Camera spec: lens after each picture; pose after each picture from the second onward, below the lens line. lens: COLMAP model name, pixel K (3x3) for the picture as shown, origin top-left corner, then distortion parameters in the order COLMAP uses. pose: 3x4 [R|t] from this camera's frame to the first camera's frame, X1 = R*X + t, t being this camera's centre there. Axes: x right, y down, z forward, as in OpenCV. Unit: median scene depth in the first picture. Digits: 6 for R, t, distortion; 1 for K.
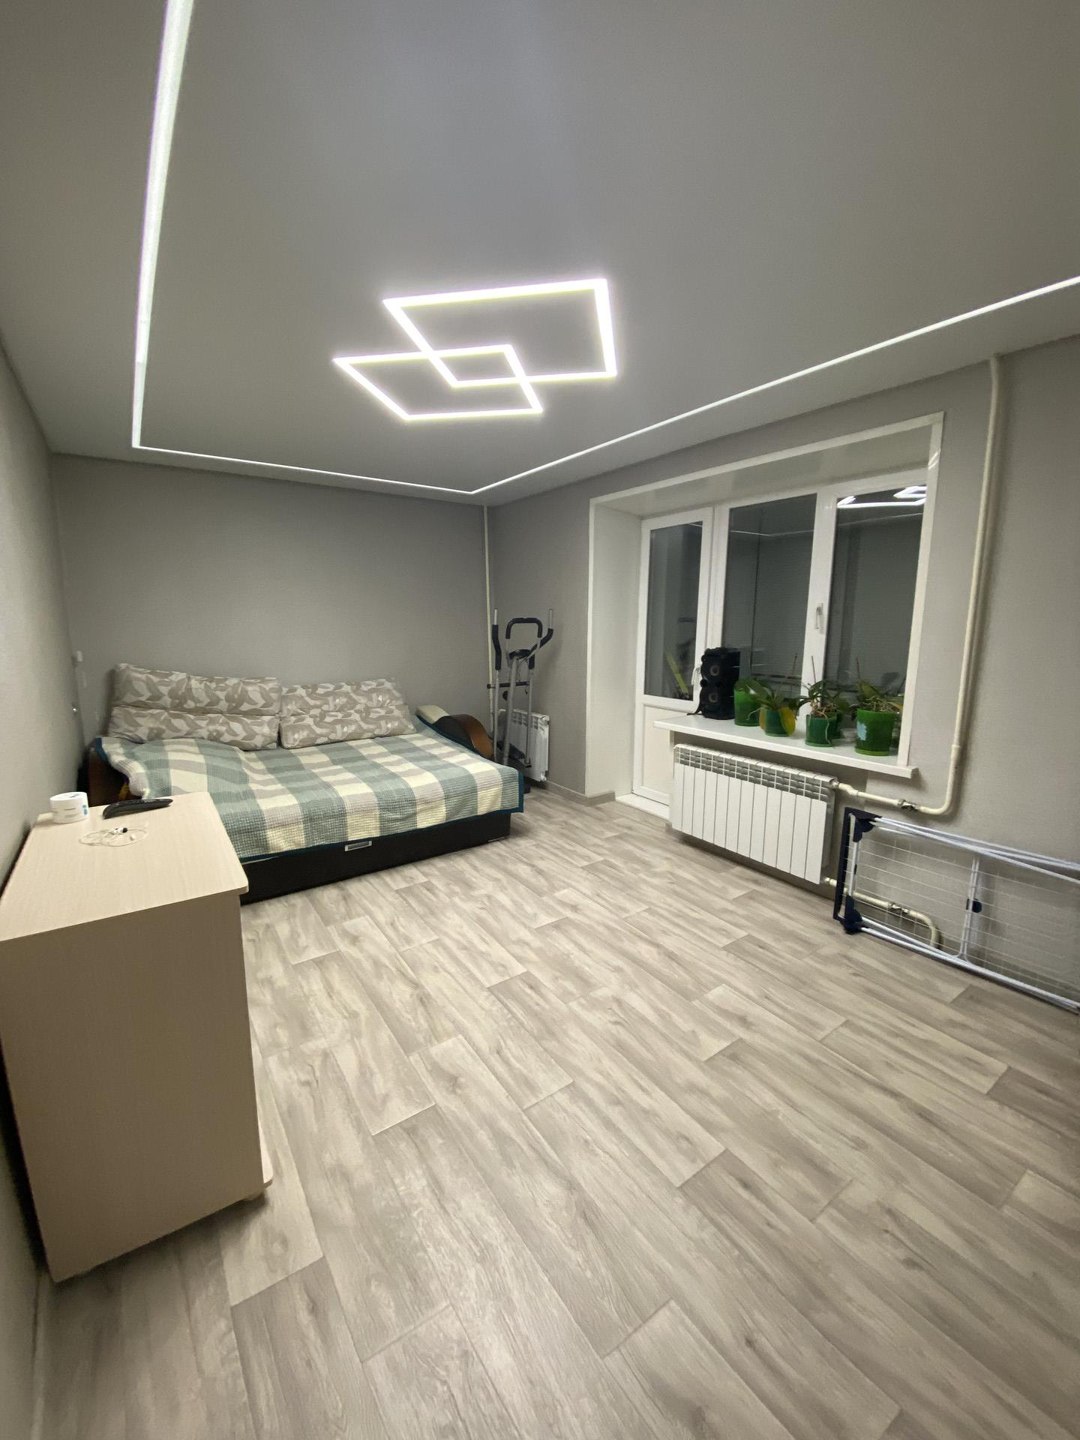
lens RADIAL K [[574.8, 0, 540.0], [0, 574.8, 720.0], [0, 0, 1]] dist [0.033238, -0.024338]
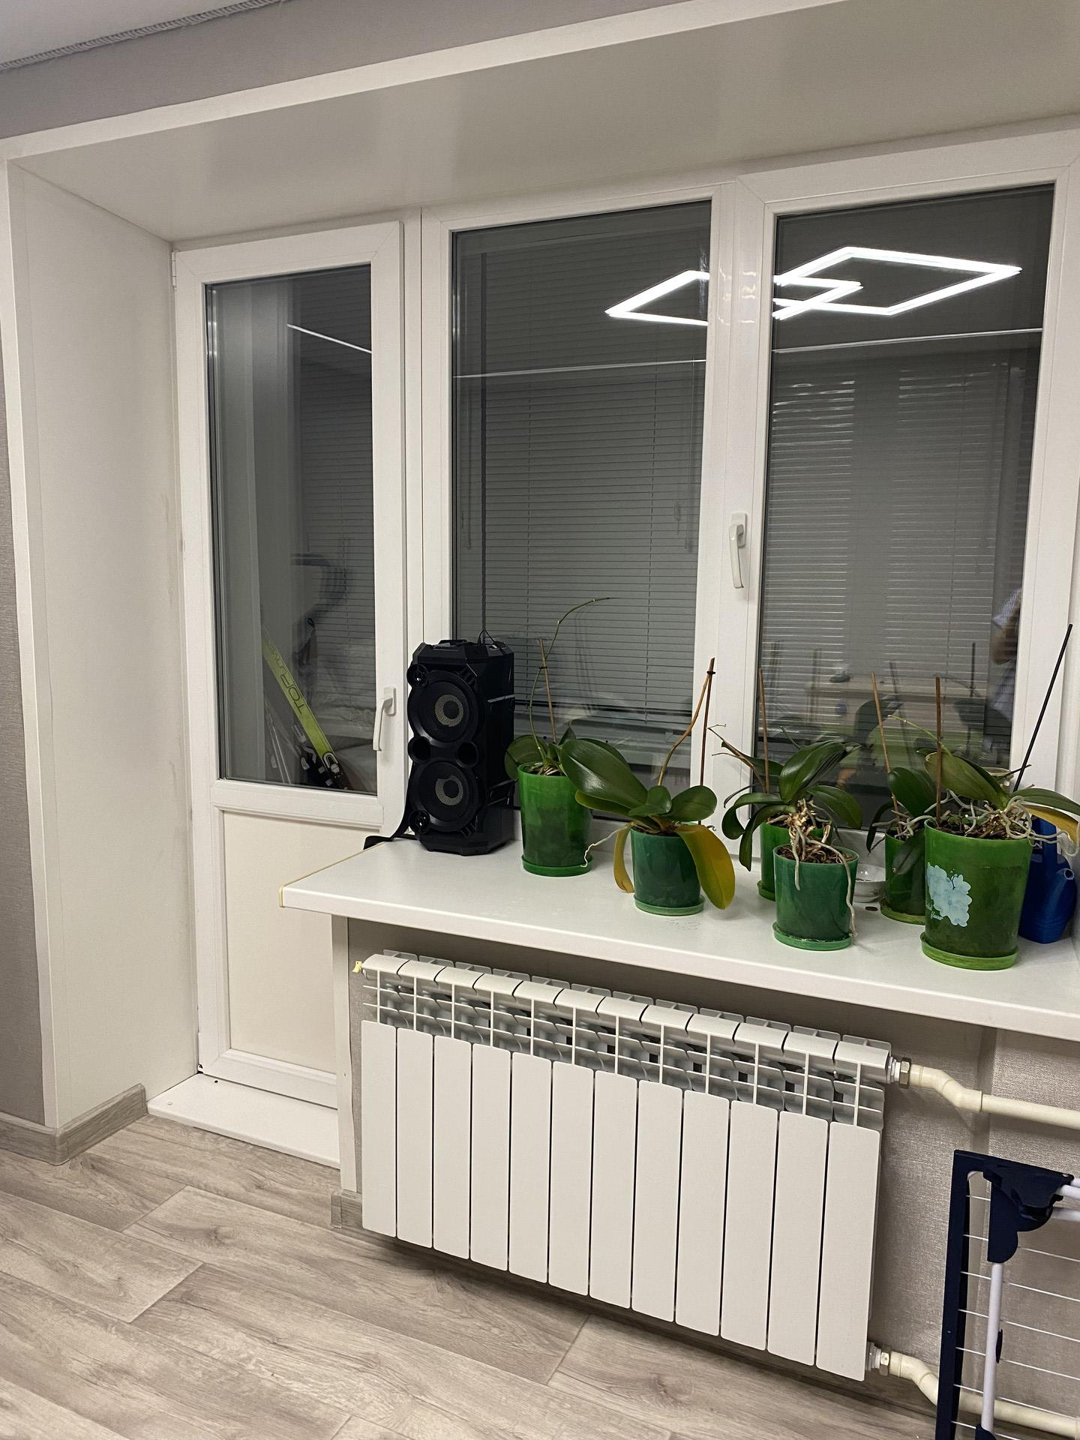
lens RADIAL K [[1080.4, 0, 531.5], [0, 1080.4, 708.2], [0, 0, 1]] dist [0.076162, -0.106922]
pose [[0.868775, -0.062211, 0.491284, 0.037549], [0.079417, 0.996740, -0.014224, -0.073746], [-0.488798, 0.051374, 0.870883, 0.430592]]
